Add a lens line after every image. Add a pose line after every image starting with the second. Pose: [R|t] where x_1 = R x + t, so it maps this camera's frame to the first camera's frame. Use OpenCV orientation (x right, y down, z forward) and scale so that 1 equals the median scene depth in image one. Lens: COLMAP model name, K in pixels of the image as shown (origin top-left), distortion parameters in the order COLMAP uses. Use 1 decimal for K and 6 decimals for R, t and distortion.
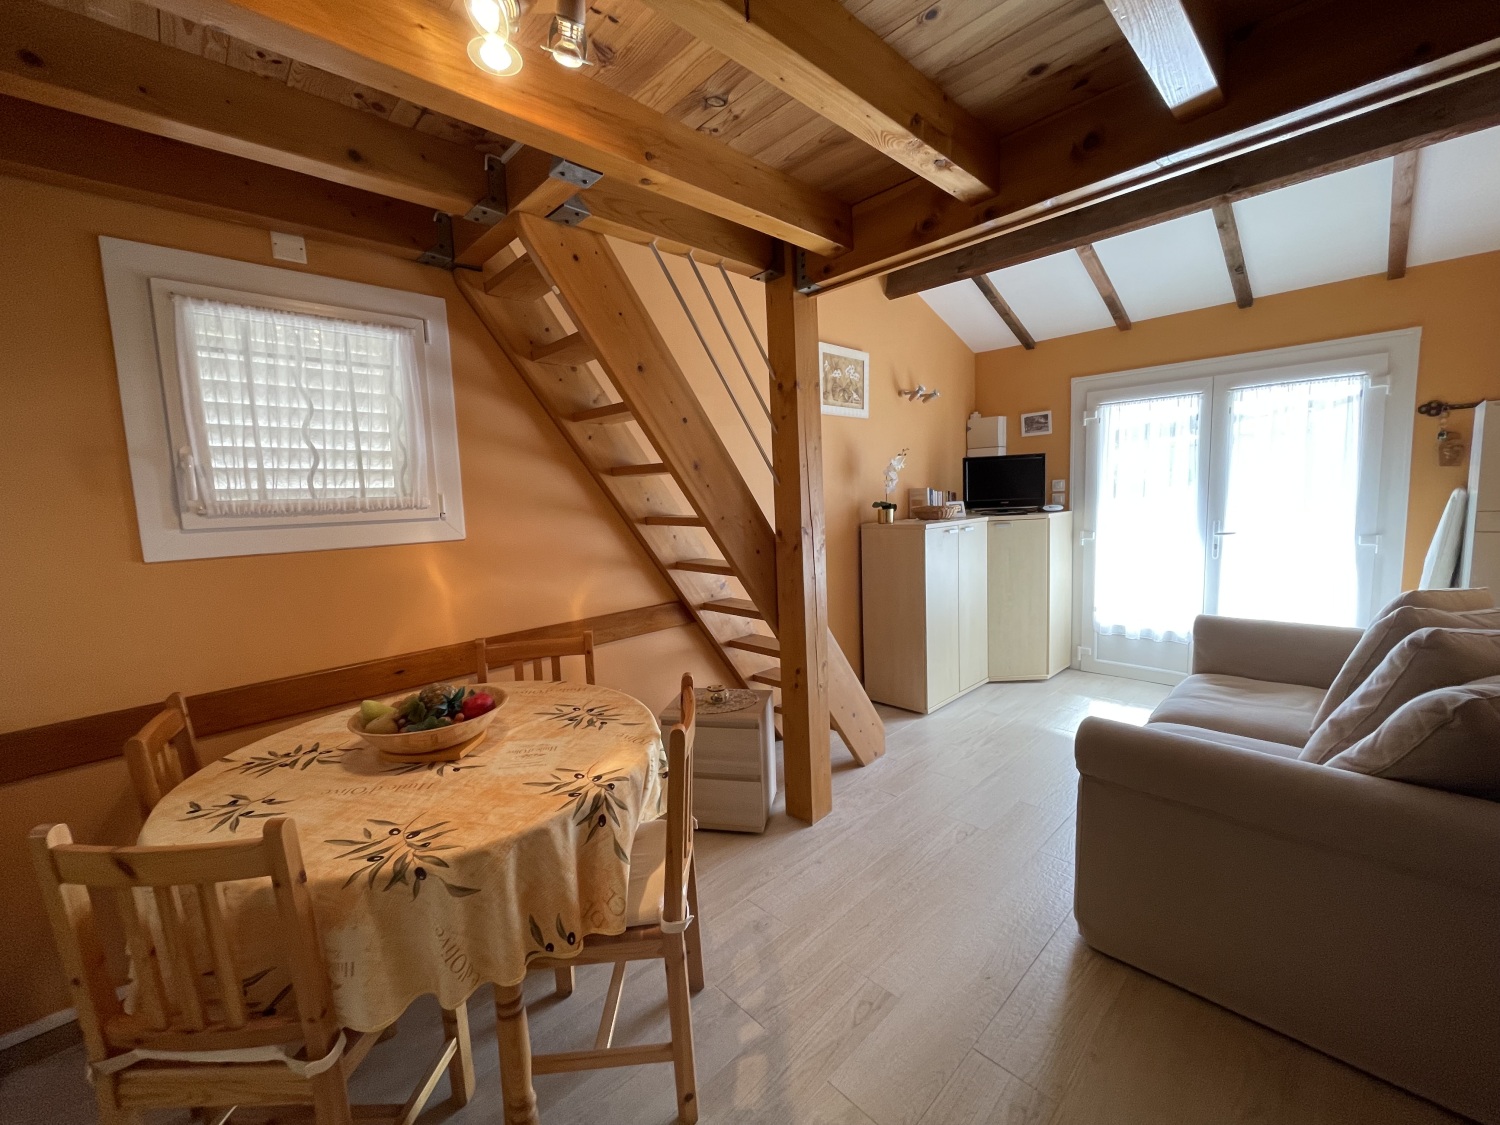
lens RADIAL K [[604.7, 0, 753.6], [0, 604.7, 558.1], [0, 0, 1]] dist [-0.007762, 0.000374]
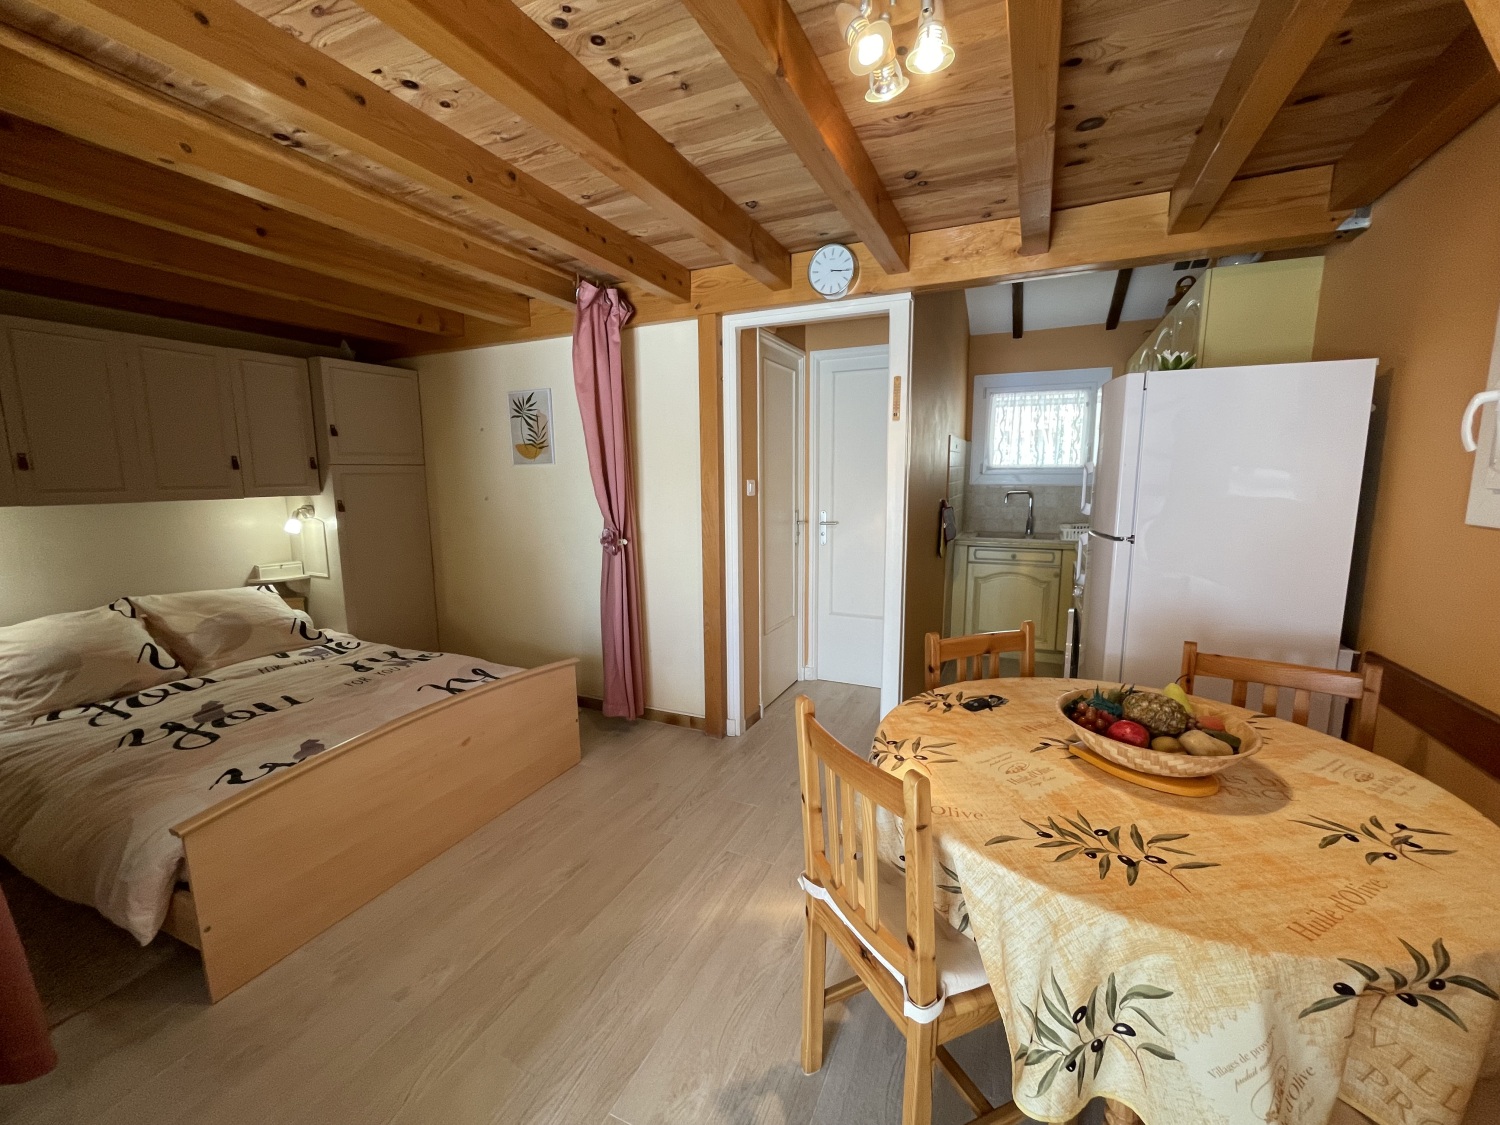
lens RADIAL K [[604.7, 0, 753.6], [0, 604.7, 558.1], [0, 0, 1]] dist [-0.007762, 0.000374]
pose [[-0.931438, 0.094621, -0.351384, 0.214060], [0.003059, 0.967605, 0.252450, -0.154470], [0.363888, 0.234066, -0.901553, 1.325339]]
